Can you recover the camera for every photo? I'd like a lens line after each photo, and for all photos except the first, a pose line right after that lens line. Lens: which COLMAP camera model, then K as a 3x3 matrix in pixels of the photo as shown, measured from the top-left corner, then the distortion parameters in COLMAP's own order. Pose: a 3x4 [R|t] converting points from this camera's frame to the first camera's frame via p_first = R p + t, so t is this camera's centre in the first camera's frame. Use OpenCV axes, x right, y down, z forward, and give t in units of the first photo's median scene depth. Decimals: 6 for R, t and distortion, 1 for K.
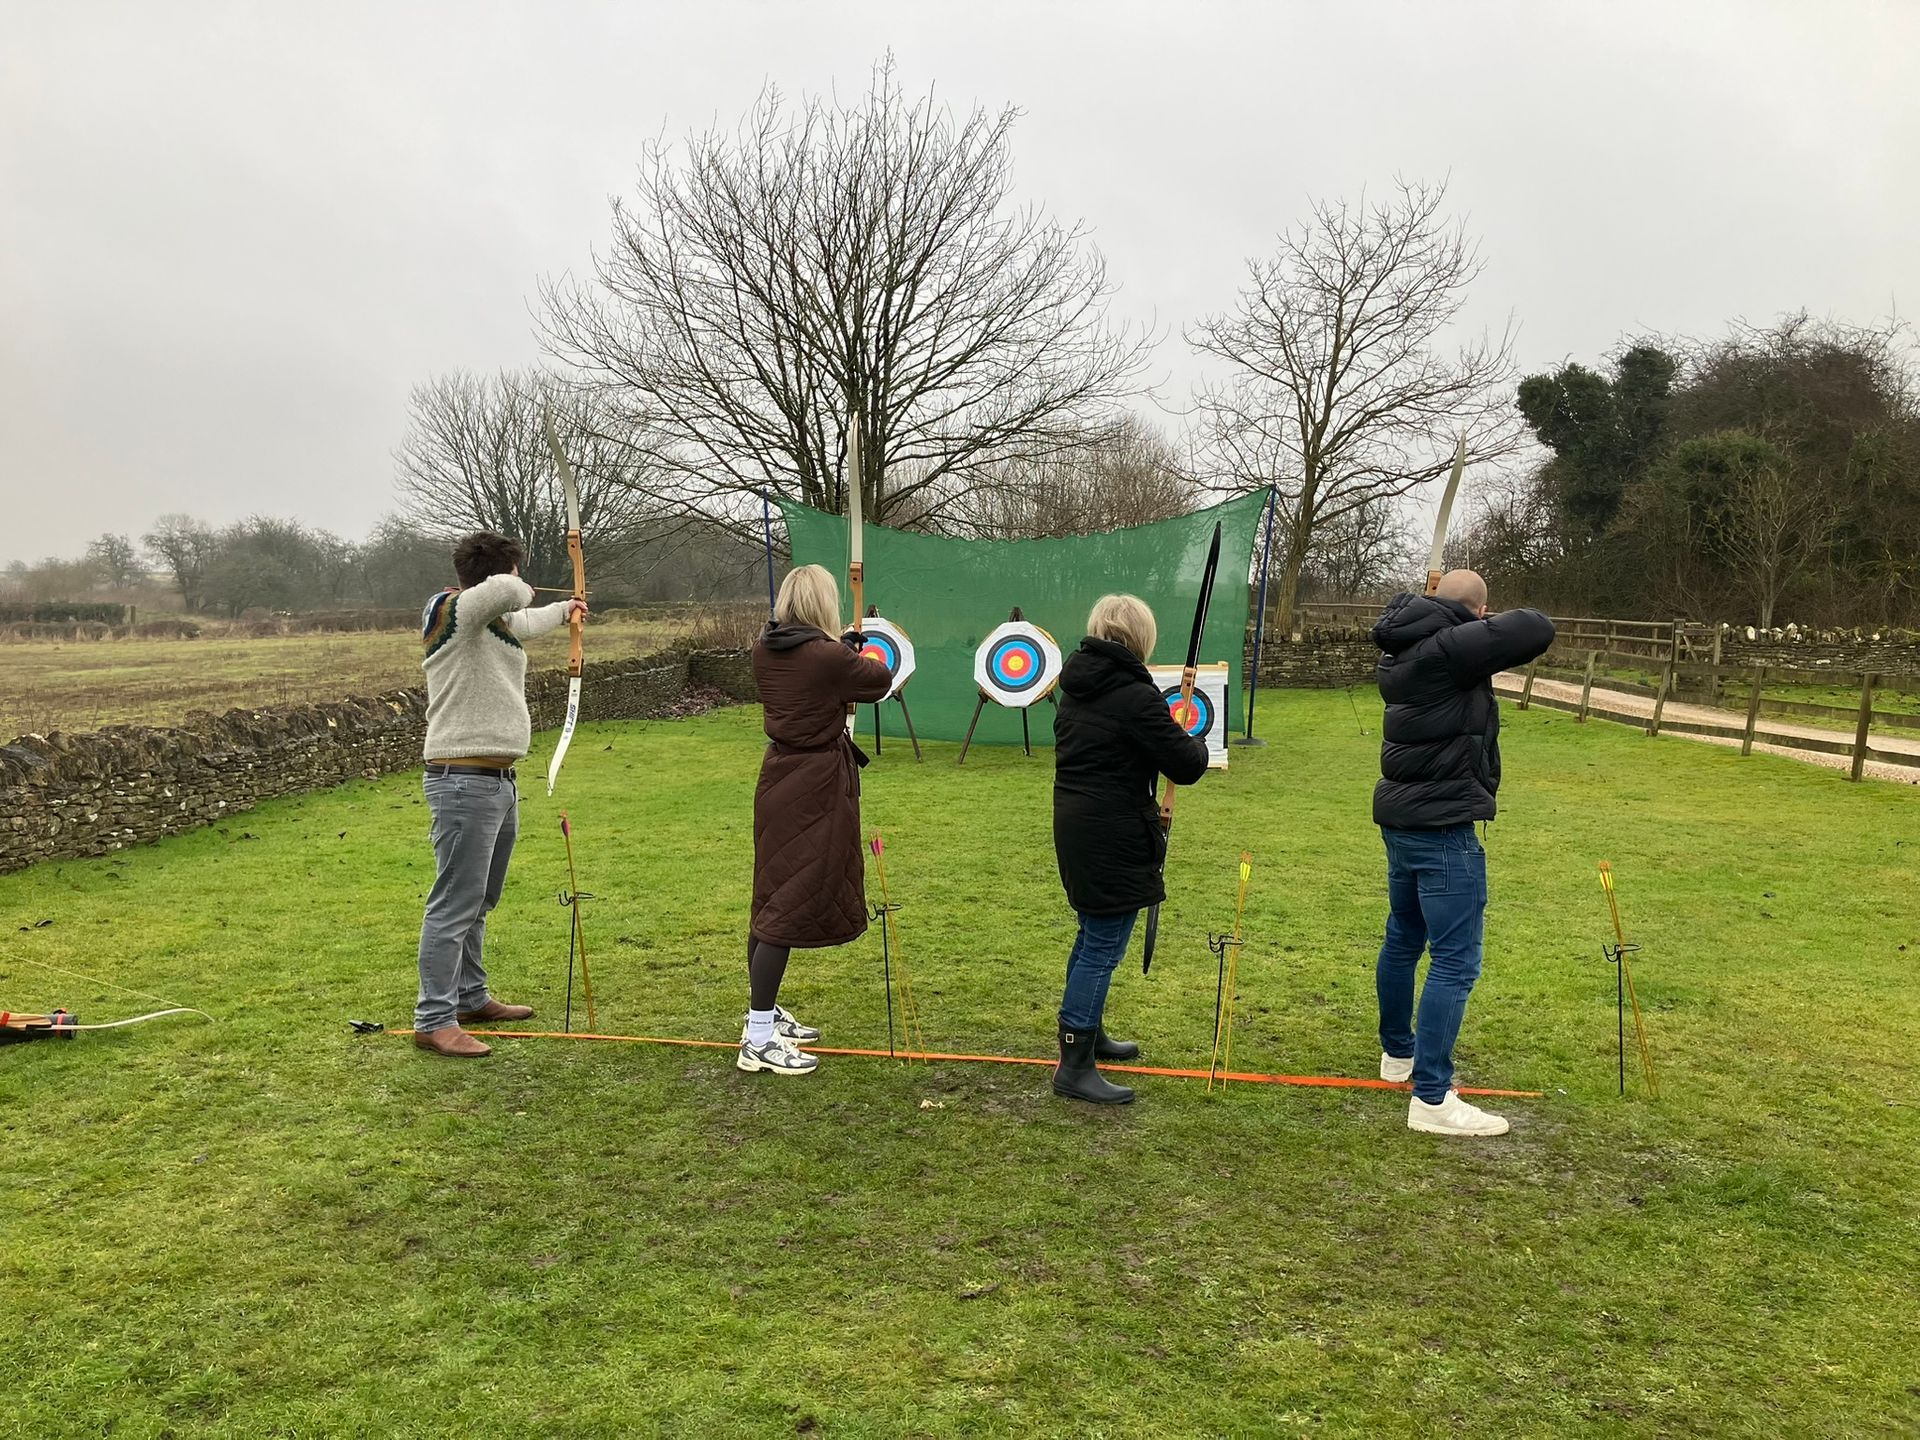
lens RADIAL K [[1559.4, 0, 965.3], [0, 1559.4, 743.7], [0, 0, 1]] dist [0.048336, 0.002301]
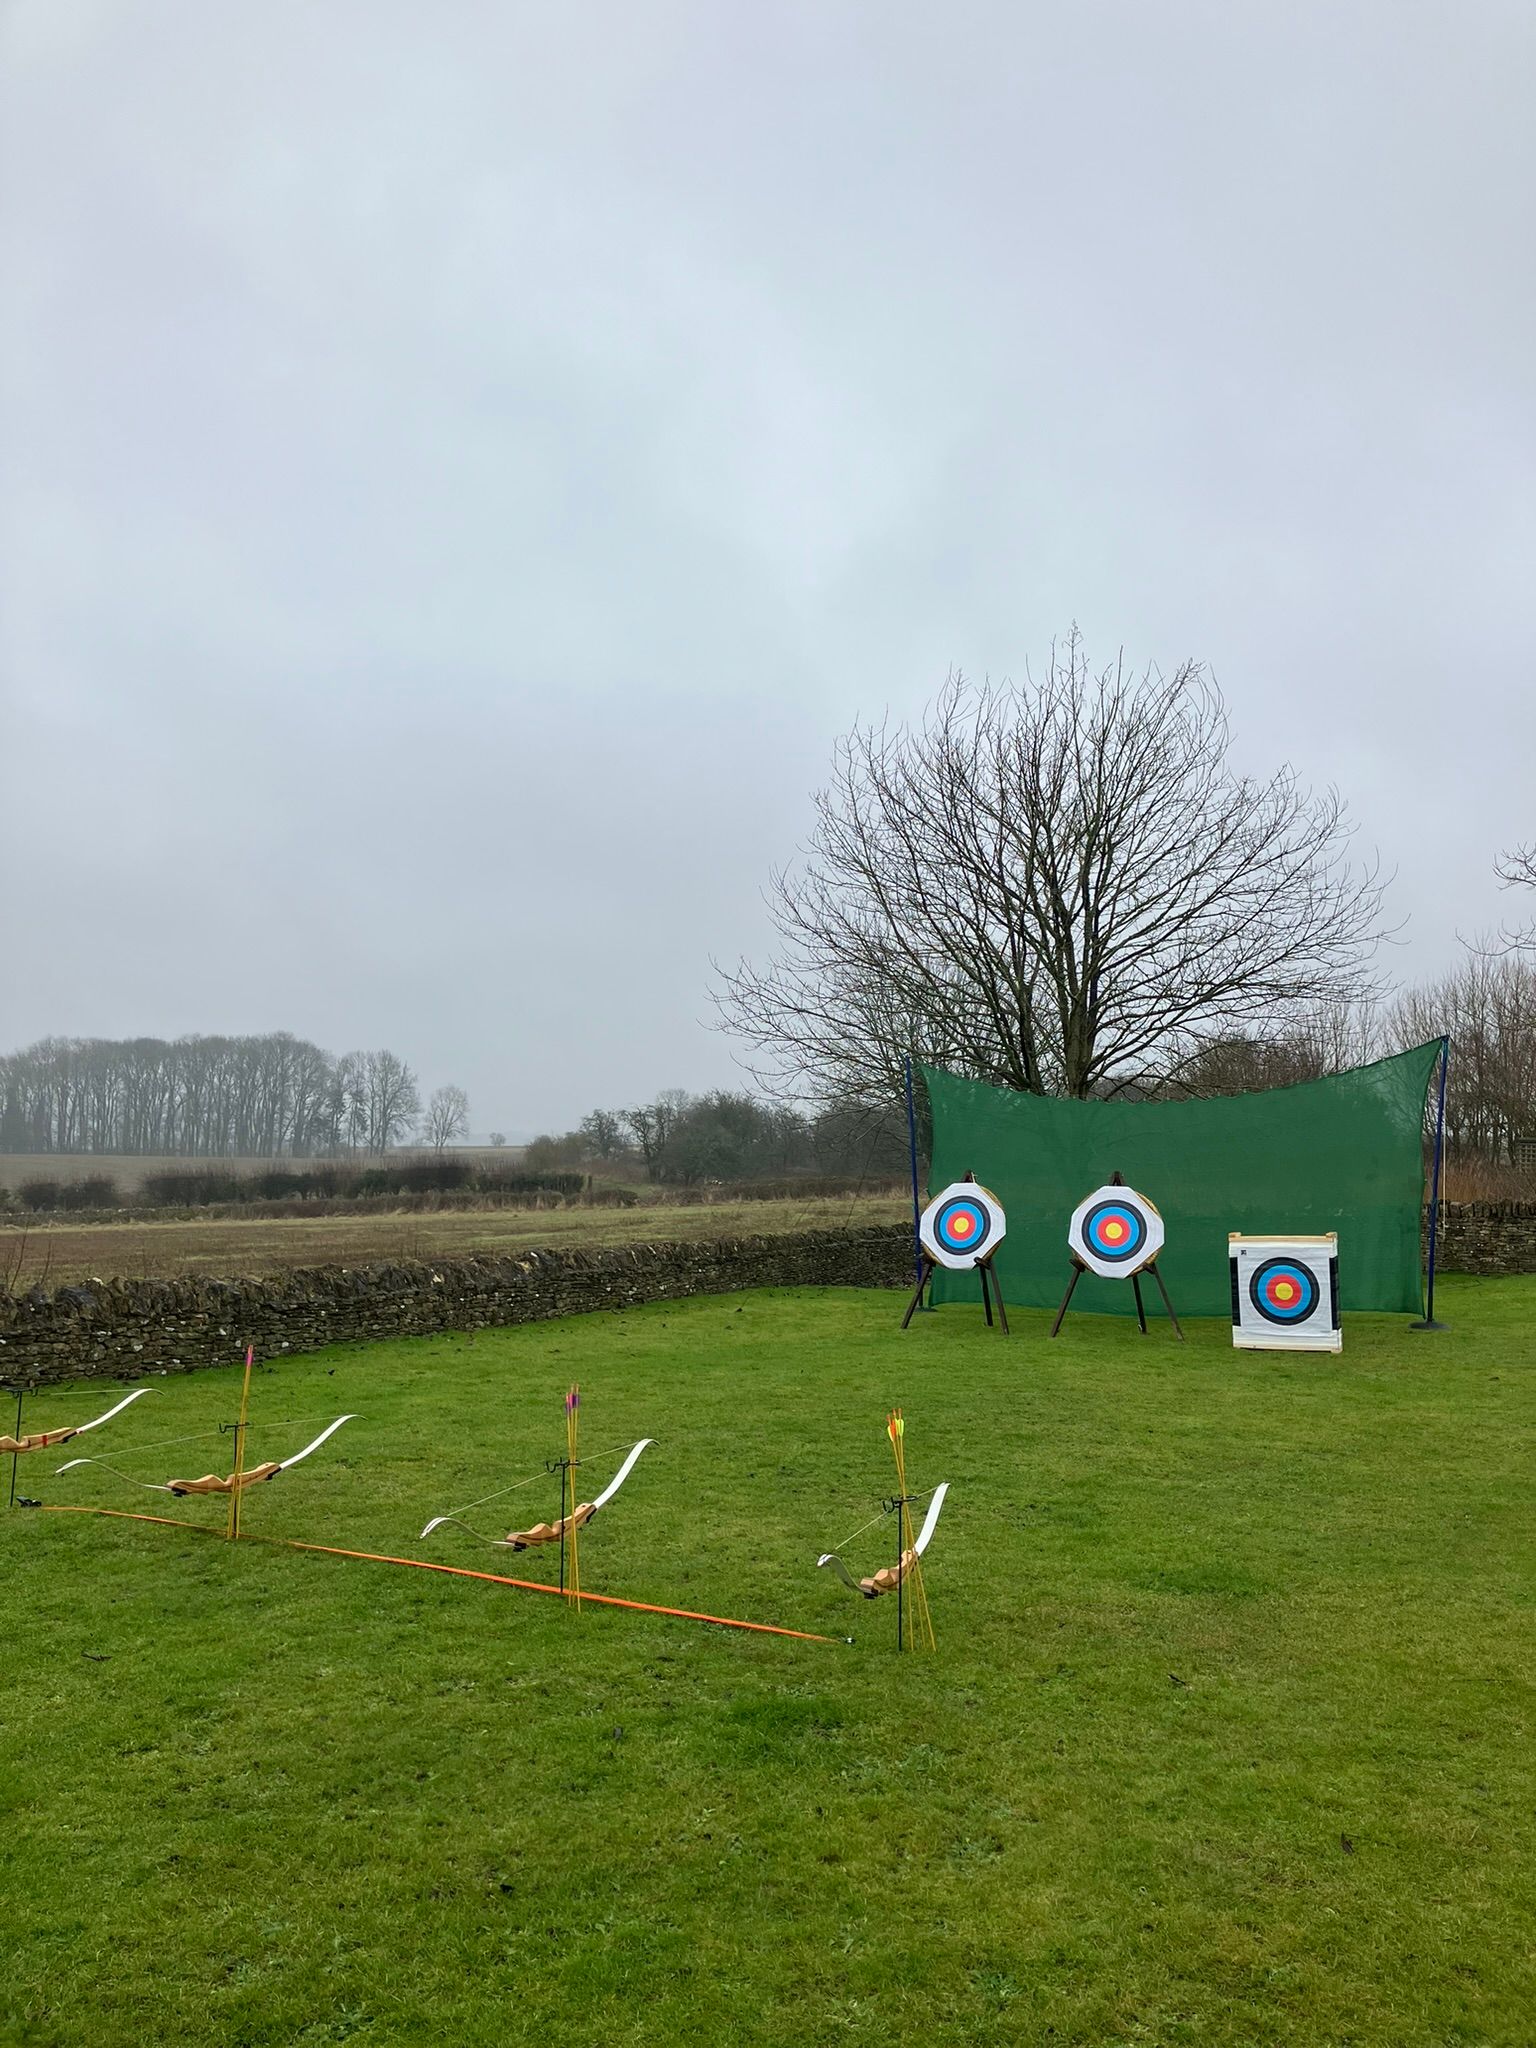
lens RADIAL K [[1686.0, 0, 768.0], [0, 1686.0, 1024.0], [0, 0, 1]] dist [0.022361, -0.007343]
pose [[0.915679, -0.041117, -0.399800, 0.247932], [-0.029246, 0.985299, -0.168316, 0.002960], [0.400844, 0.165816, 0.901016, -0.021945]]
